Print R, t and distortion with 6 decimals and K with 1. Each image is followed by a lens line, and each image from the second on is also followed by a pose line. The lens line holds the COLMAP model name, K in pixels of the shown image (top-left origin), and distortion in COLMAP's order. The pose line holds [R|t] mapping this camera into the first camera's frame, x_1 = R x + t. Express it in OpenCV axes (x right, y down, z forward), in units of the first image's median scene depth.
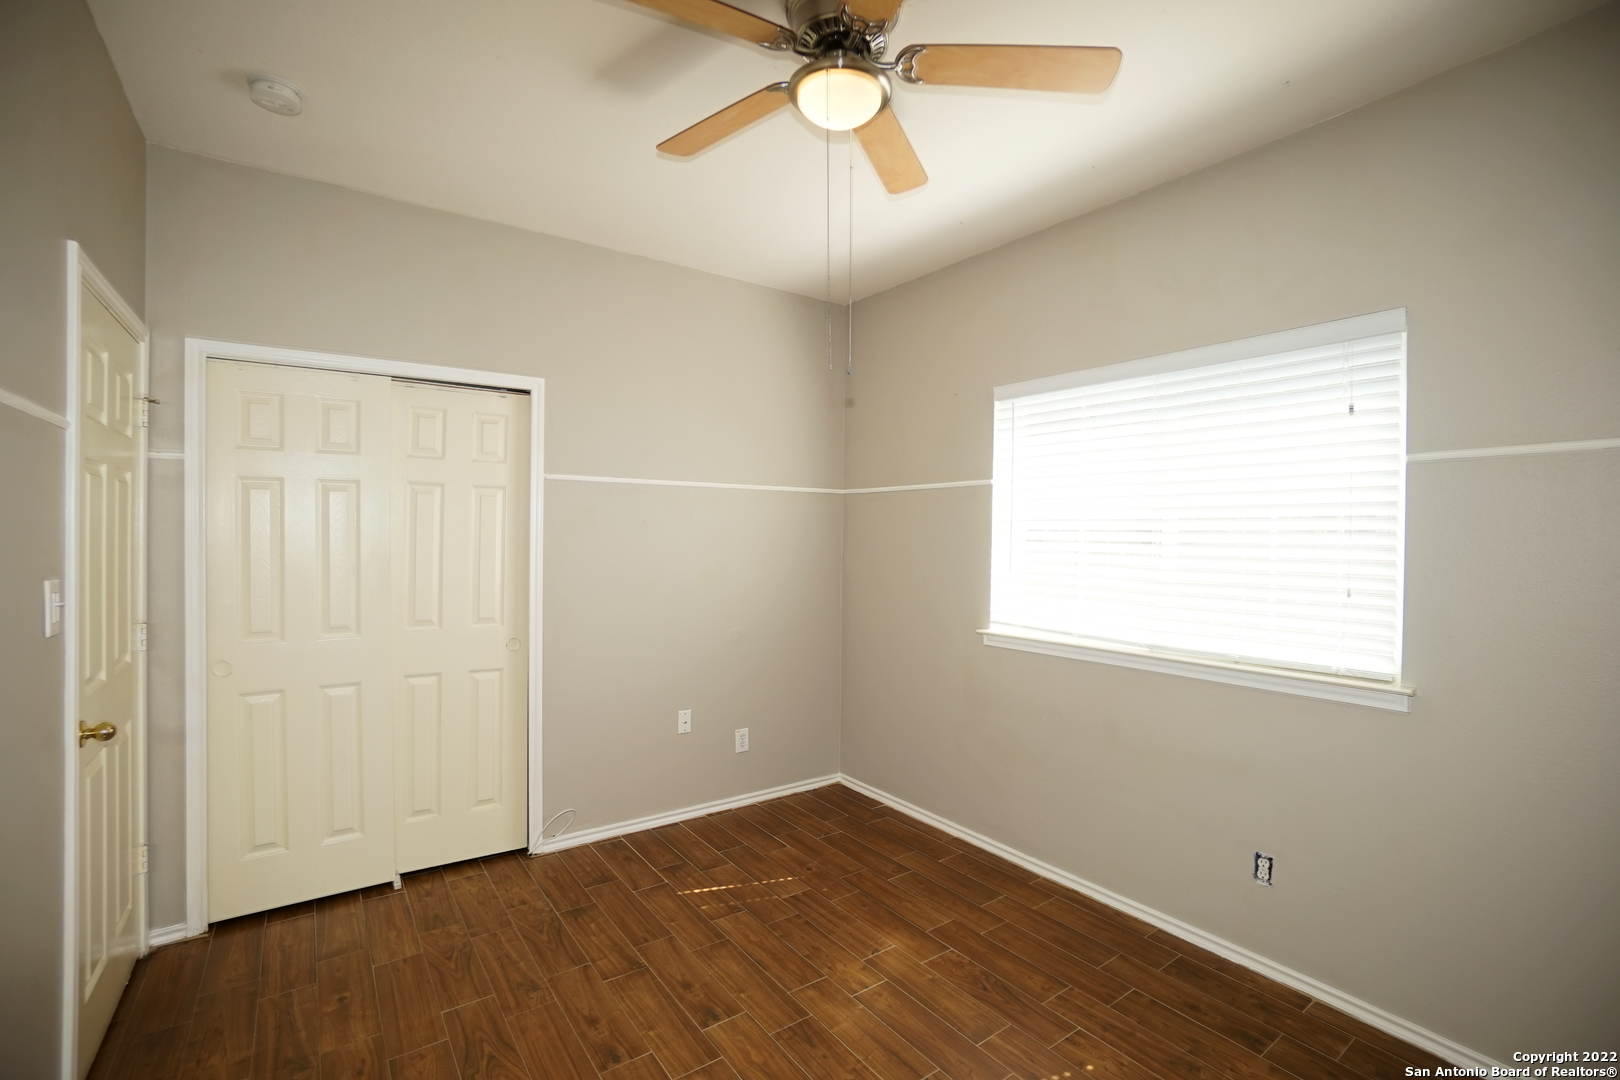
lens RADIAL K [[712.9, 0, 806.9], [0, 712.9, 543.4], [0, 0, 1]] dist [-0.064311, 0.022786]
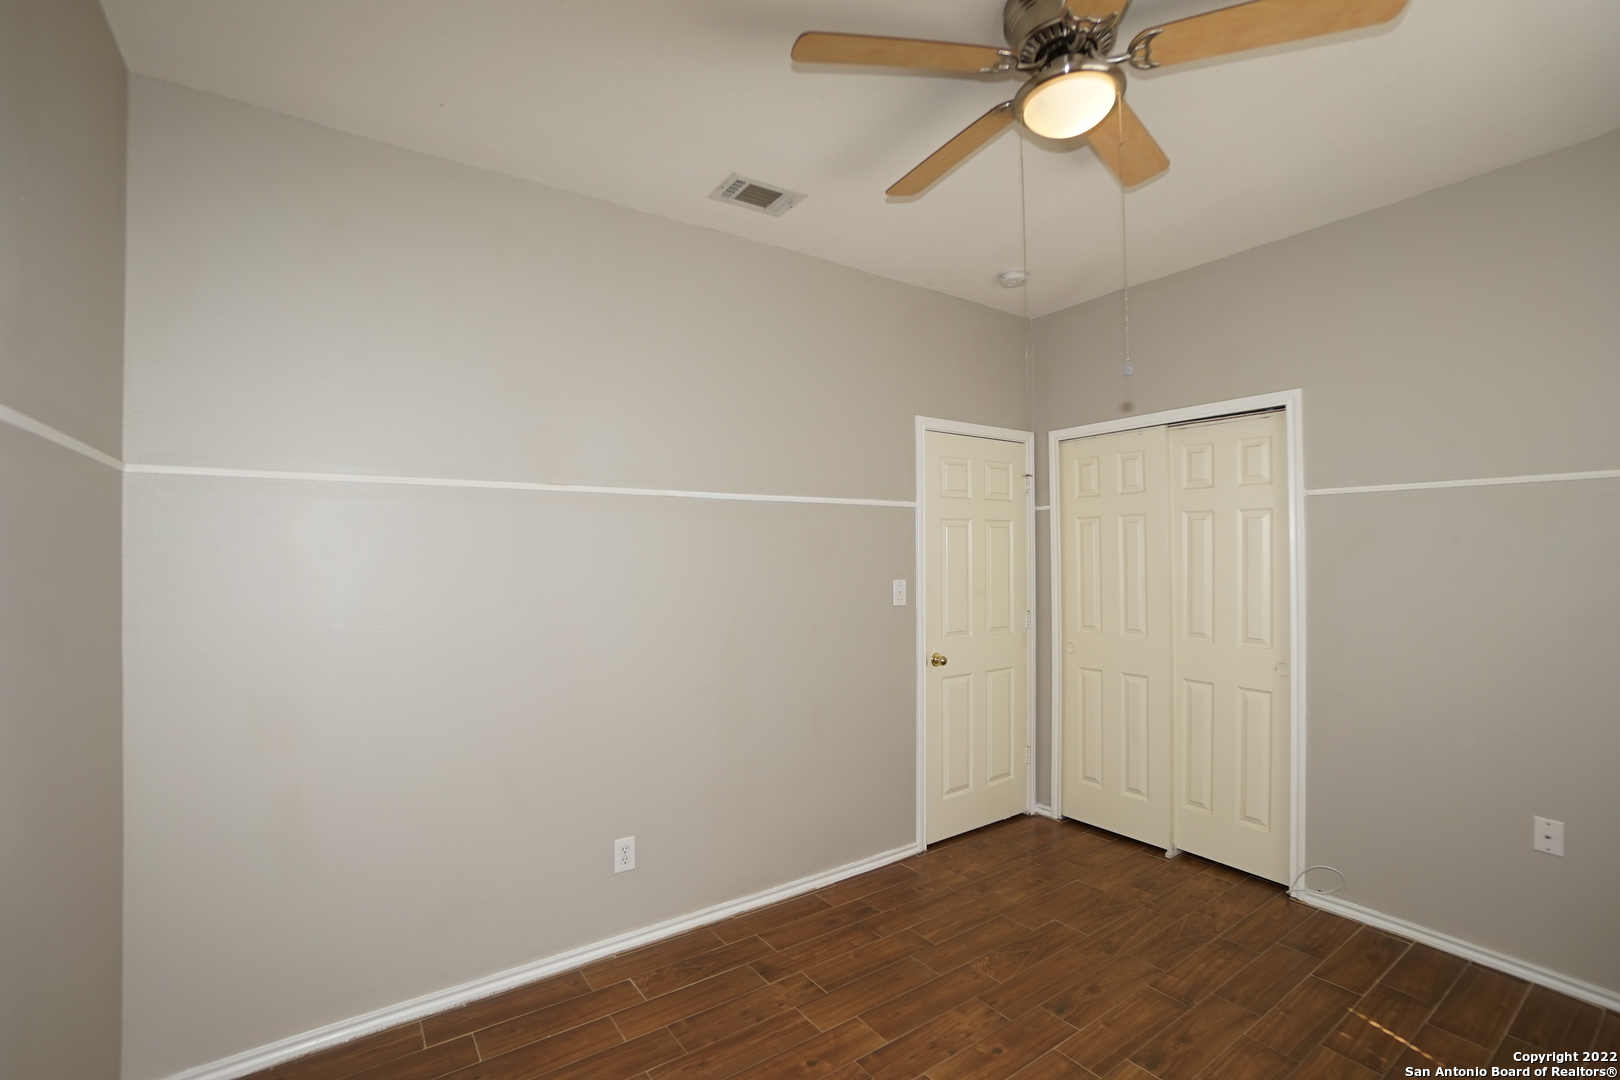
lens RADIAL K [[712.9, 0, 806.9], [0, 712.9, 543.4], [0, 0, 1]] dist [-0.064311, 0.022786]
pose [[-0.016735, -0.024461, -0.999561, 0.661270], [-0.006874, 0.999680, -0.024348, -0.002163], [0.999836, 0.006464, -0.016898, 0.434121]]
